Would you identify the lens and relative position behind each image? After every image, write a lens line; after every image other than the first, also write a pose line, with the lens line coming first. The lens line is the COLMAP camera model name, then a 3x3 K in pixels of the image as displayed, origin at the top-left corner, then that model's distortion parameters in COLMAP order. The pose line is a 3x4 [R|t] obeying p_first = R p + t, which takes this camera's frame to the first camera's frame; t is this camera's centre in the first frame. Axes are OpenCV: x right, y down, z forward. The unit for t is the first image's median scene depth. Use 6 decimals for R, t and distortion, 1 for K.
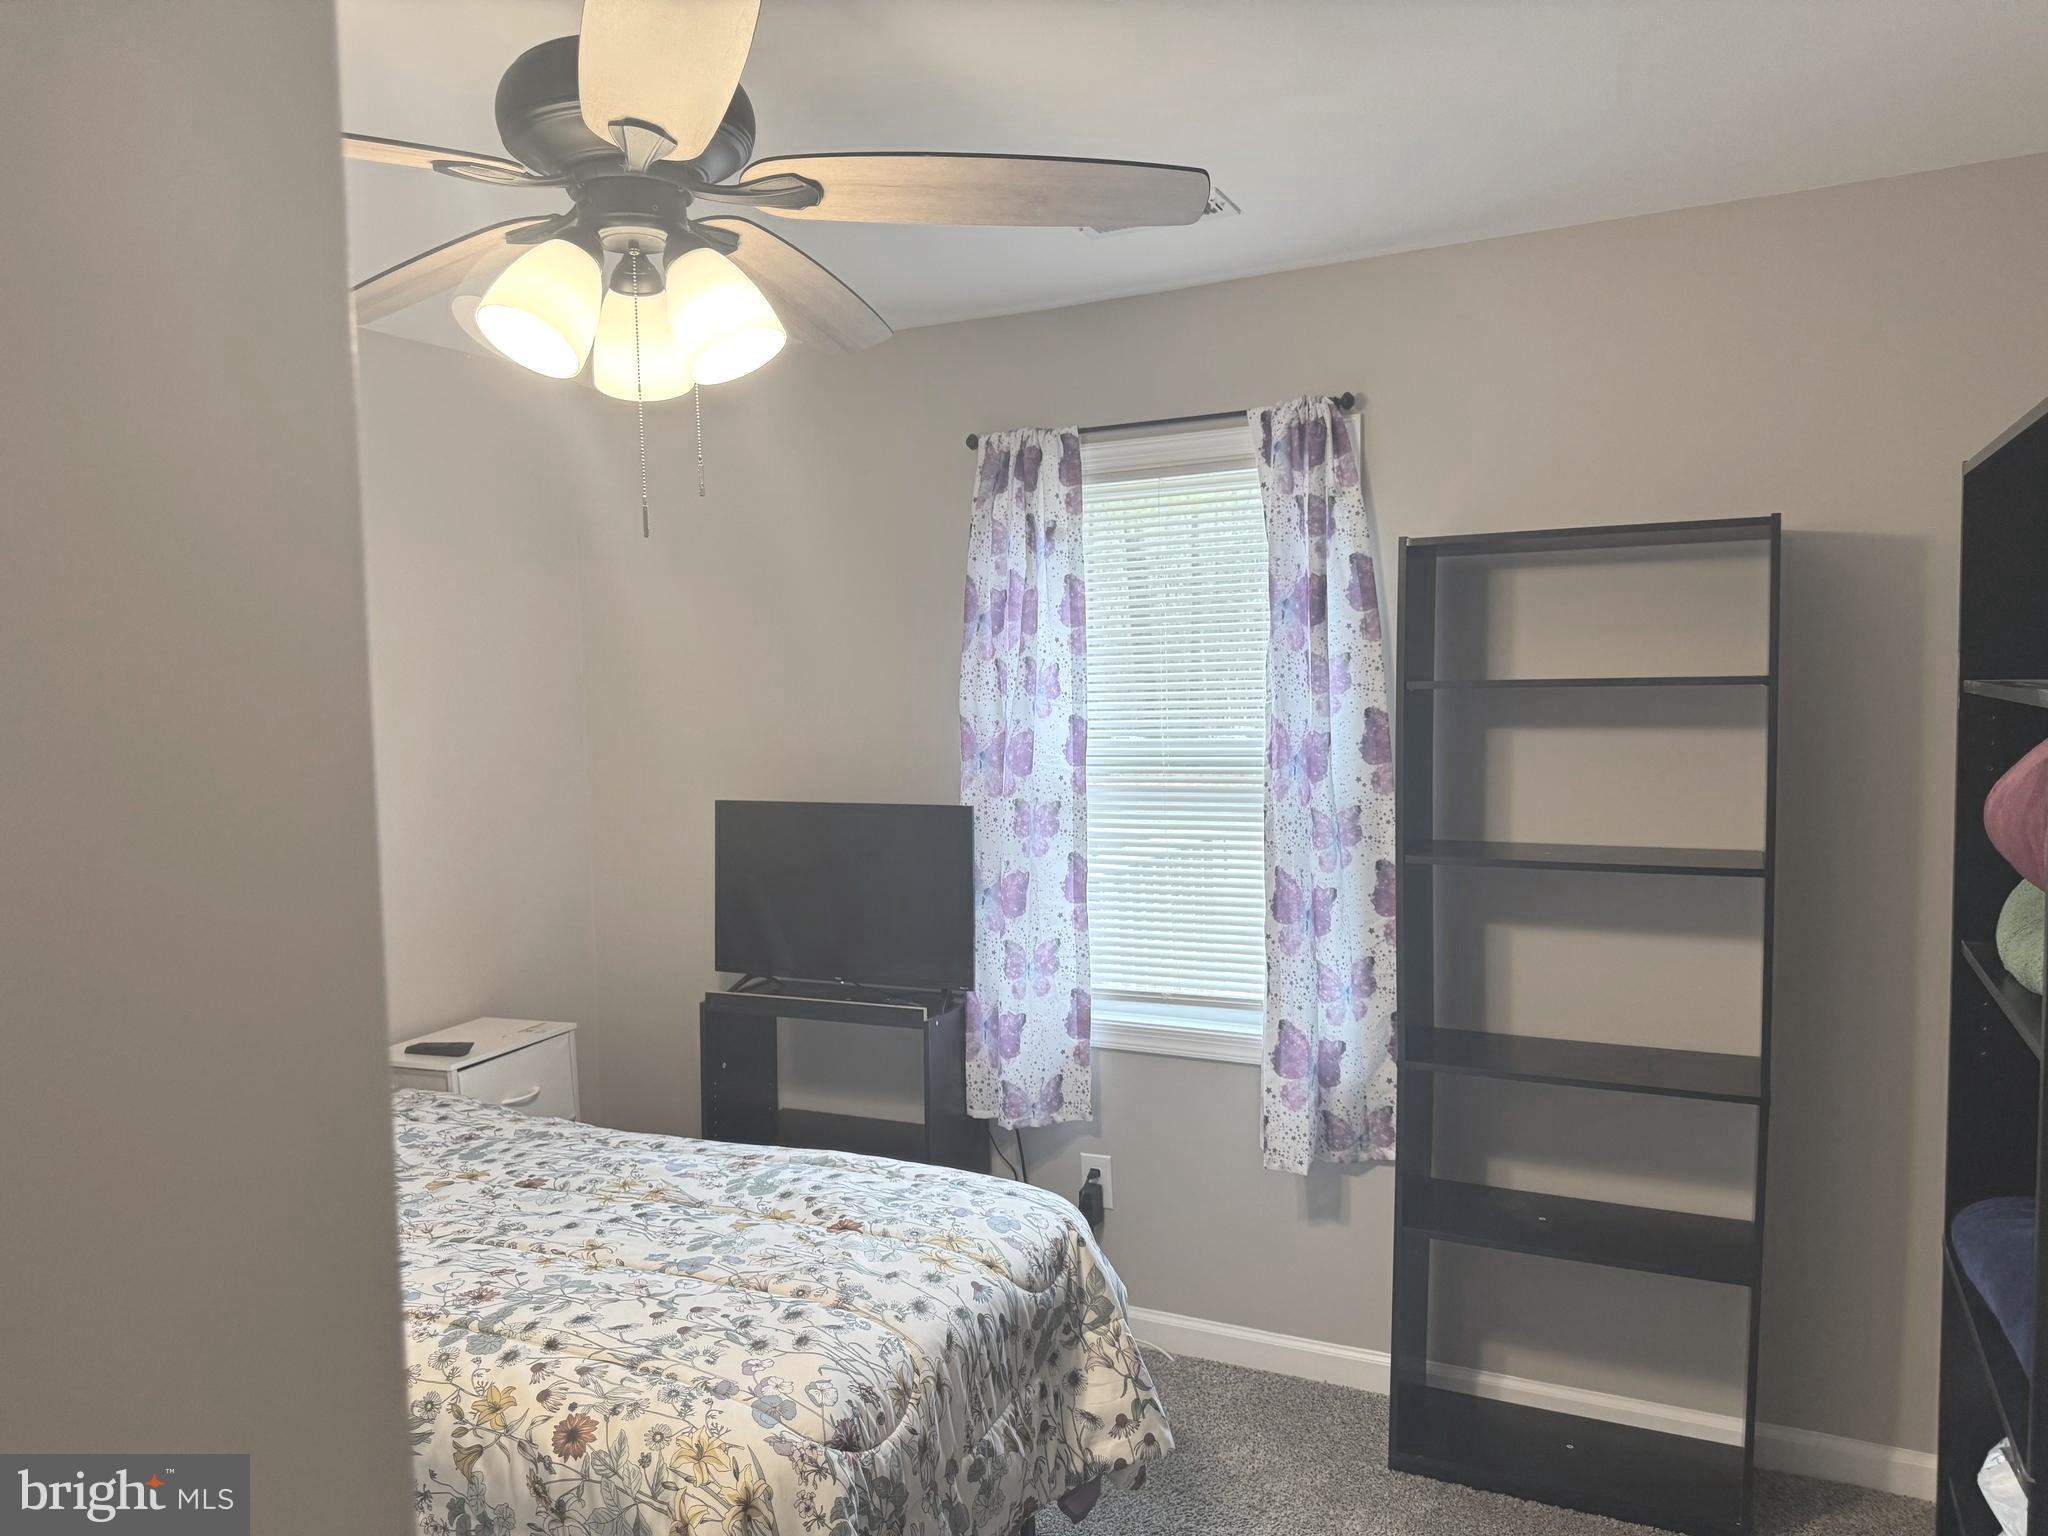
lens RADIAL K [[1421.5, 0, 1024.0], [0, 1421.5, 768.0], [0, 0, 1]] dist [0.169532, -0.341762]
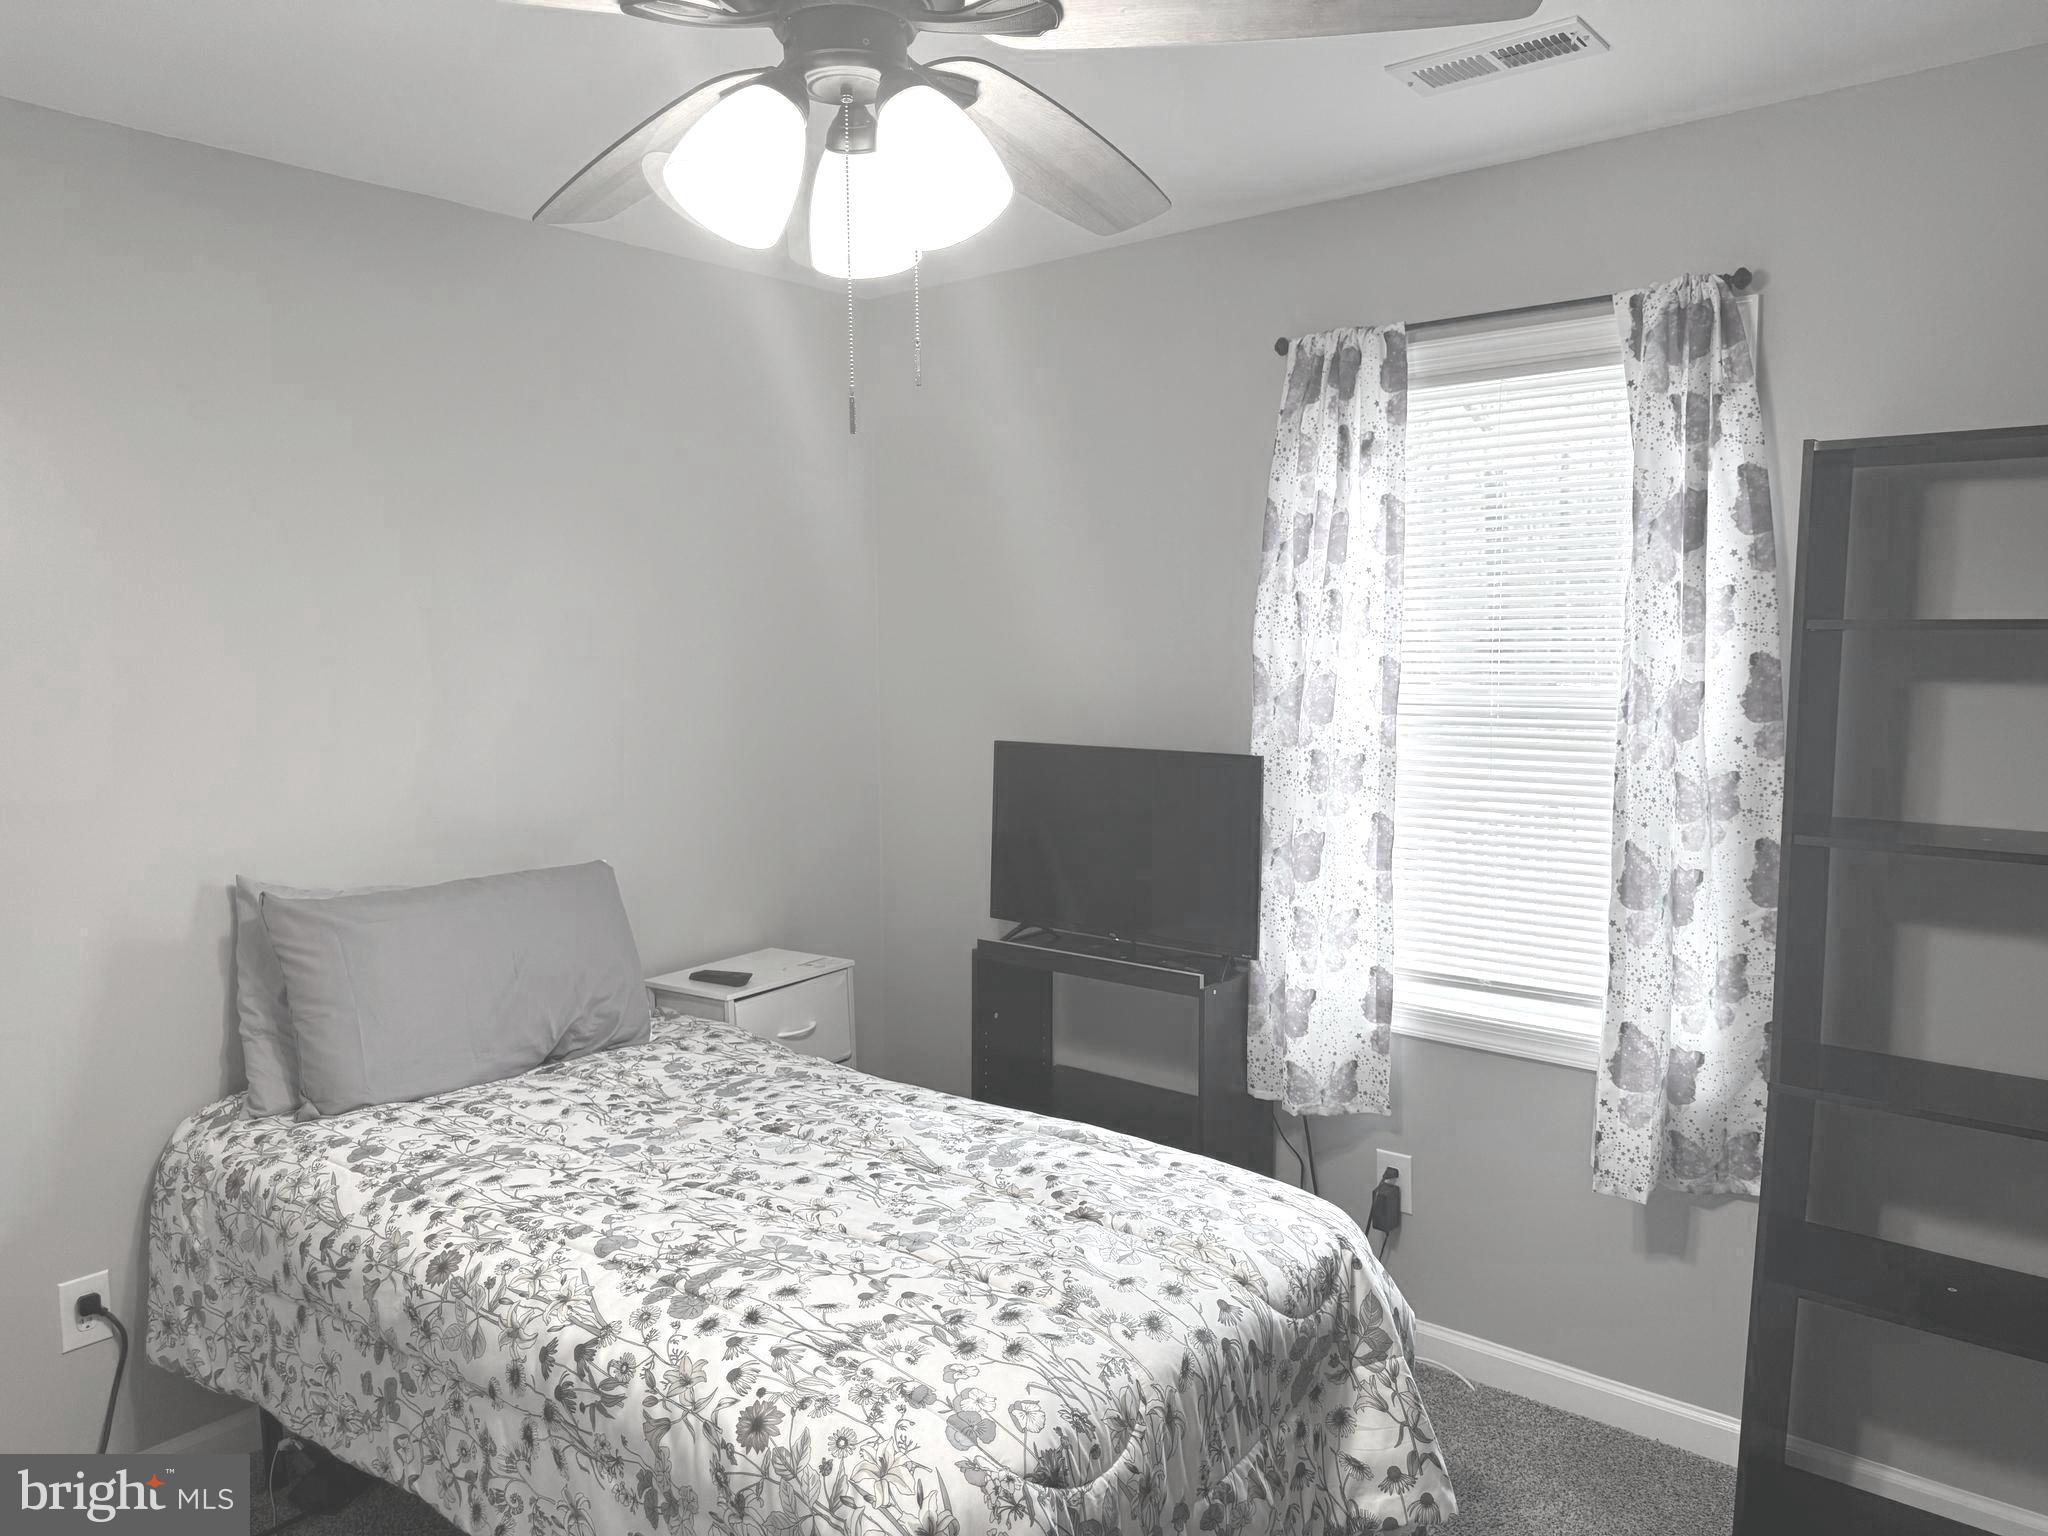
lens RADIAL K [[1421.5, 0, 1024.0], [0, 1421.5, 768.0], [0, 0, 1]] dist [0.169532, -0.341762]
pose [[0.972496, 0.038193, -0.229768, 0.034574], [-0.029840, 0.998765, 0.039719, 0.004060], [0.231002, -0.031770, 0.972435, 0.122096]]
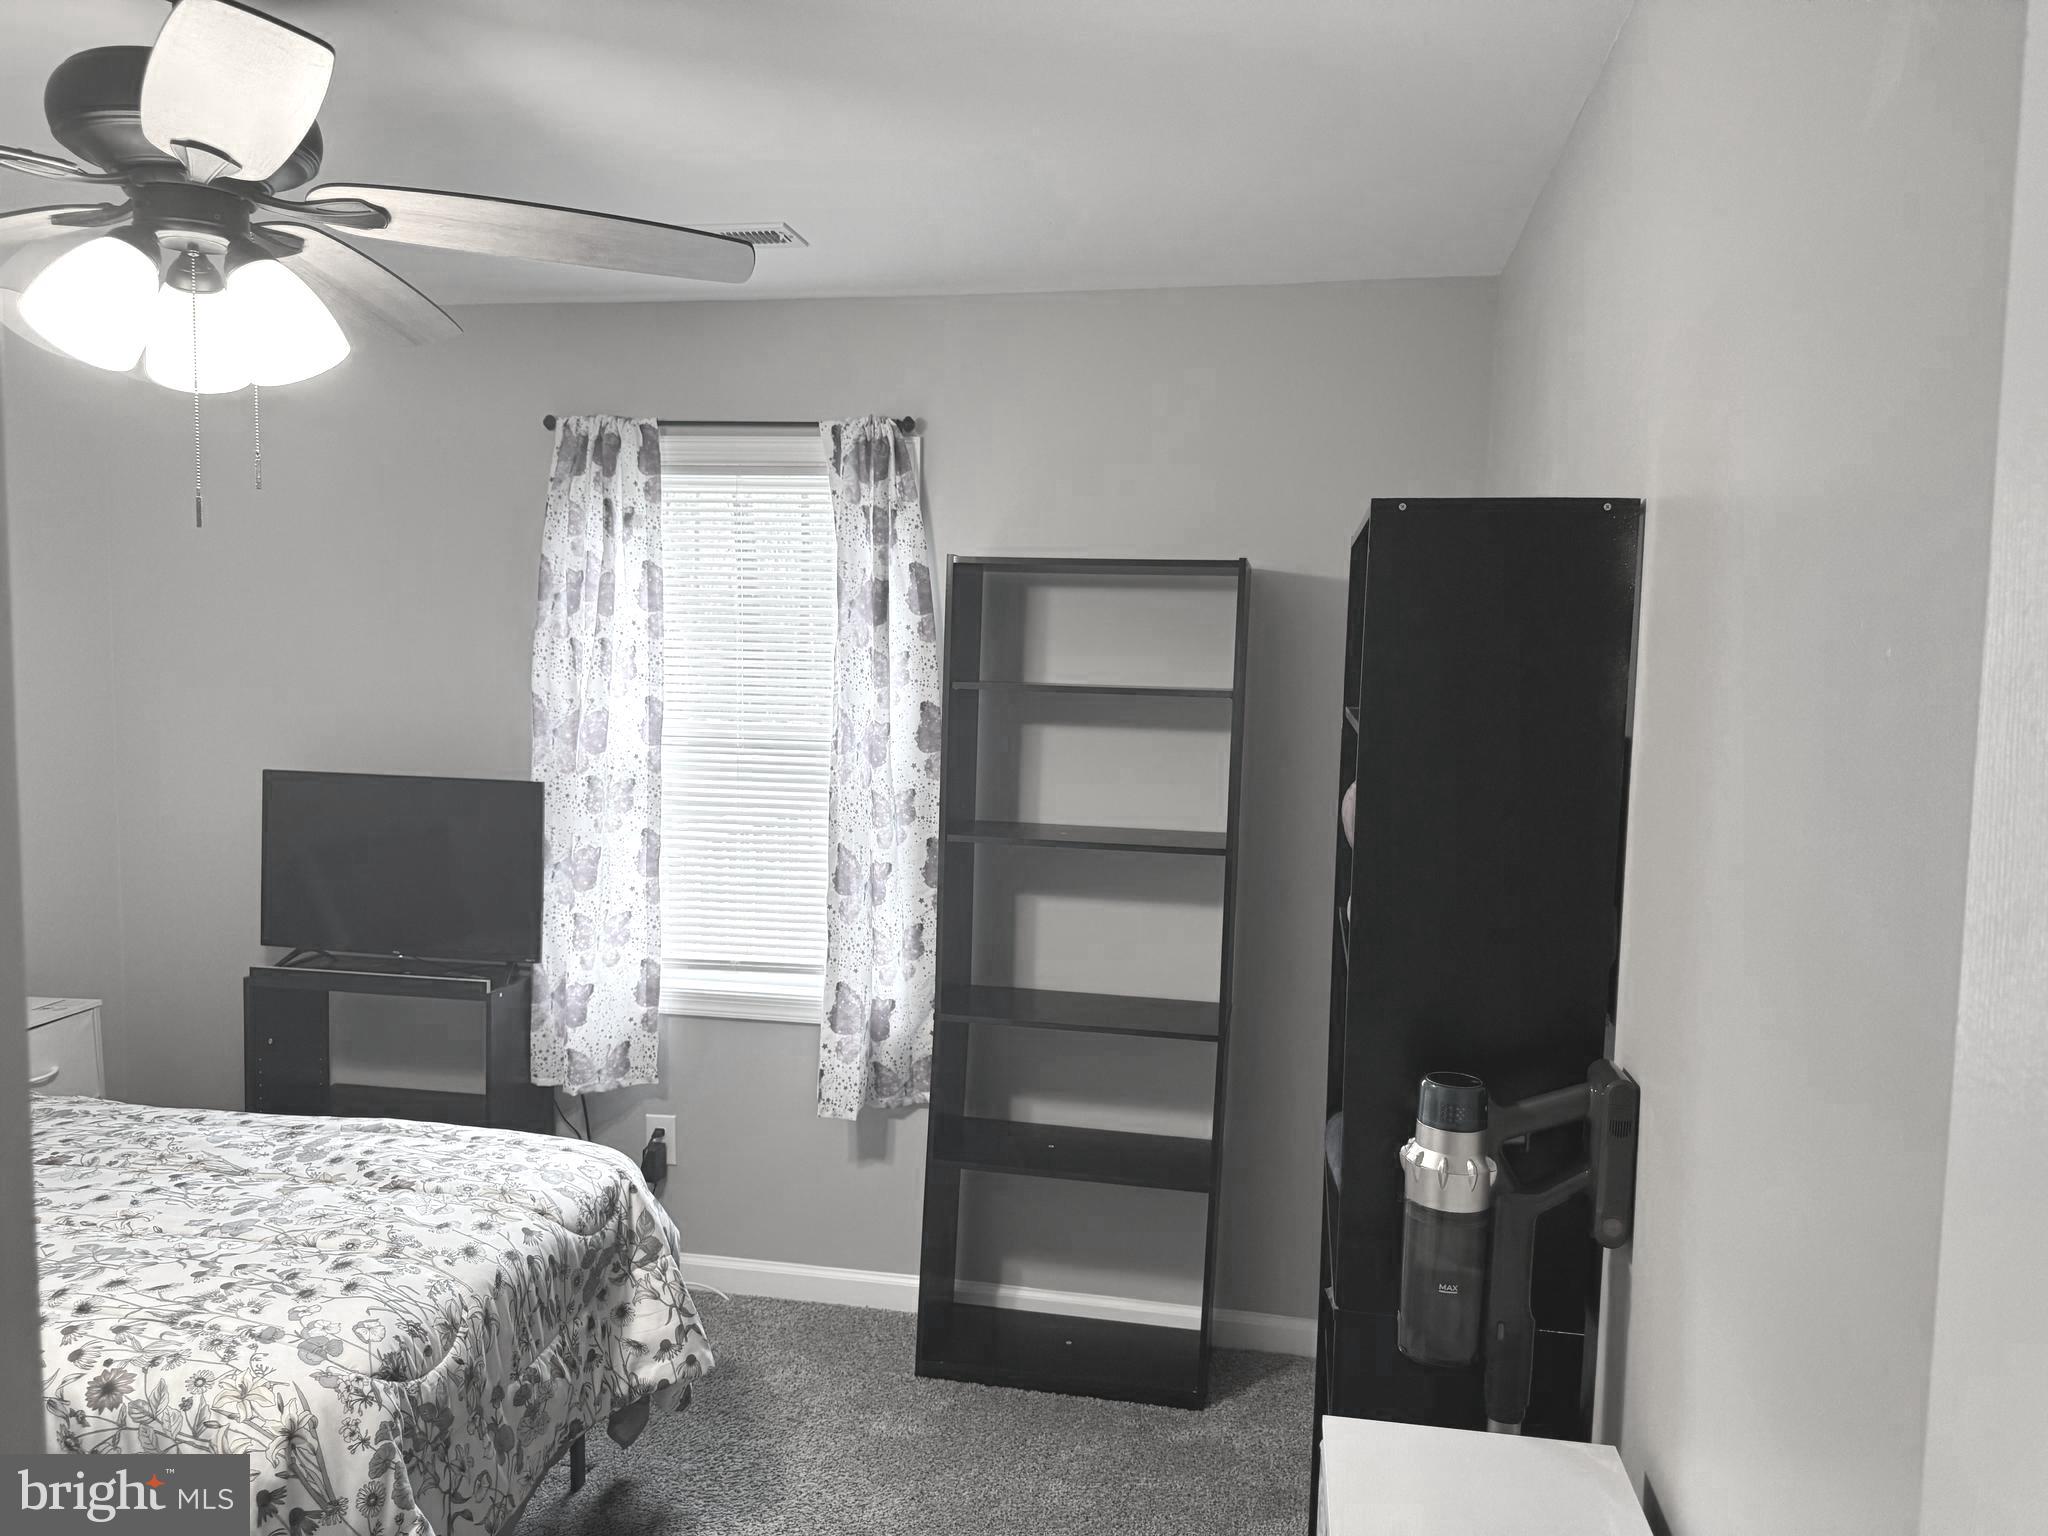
lens RADIAL K [[1443.2, 0, 1024.0], [0, 1443.2, 768.0], [0, 0, 1]] dist [0.015083, -0.021582]
pose [[0.962773, 0.022841, 0.269344, 0.022894], [-0.028457, 0.999451, 0.016963, -0.014699], [-0.268809, -0.023996, 0.962894, -0.119207]]
